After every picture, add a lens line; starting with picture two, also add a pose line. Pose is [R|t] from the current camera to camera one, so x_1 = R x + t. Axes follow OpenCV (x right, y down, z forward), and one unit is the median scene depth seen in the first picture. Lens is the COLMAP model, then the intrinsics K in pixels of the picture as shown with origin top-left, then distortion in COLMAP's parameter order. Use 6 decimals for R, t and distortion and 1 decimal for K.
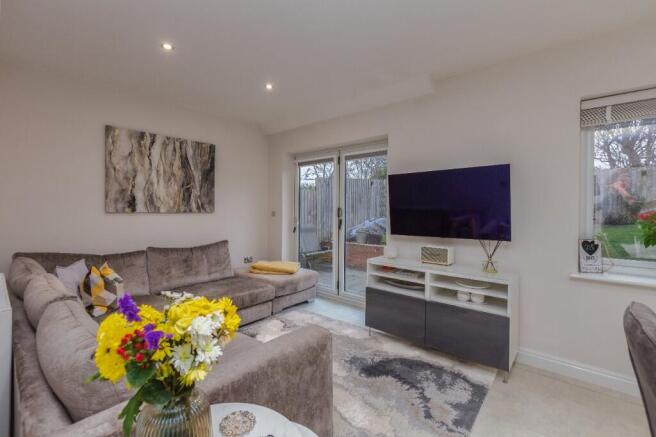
lens RADIAL K [[299.2, 0, 325.4], [0, 299.2, 212.1], [0, 0, 1]] dist [-0.002842, 0.000111]
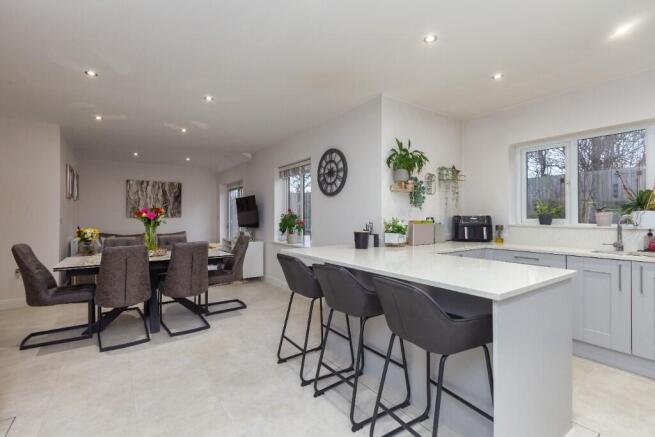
lens RADIAL K [[298.7, 0, 328.4], [0, 298.7, 219.5], [0, 0, 1]] dist [-0.002842, 0.000111]
pose [[0.969070, -0.004916, -0.246737, 1.134751], [0.008430, 0.999878, 0.013187, -0.001753], [0.246642, -0.014859, 0.968993, -0.717556]]
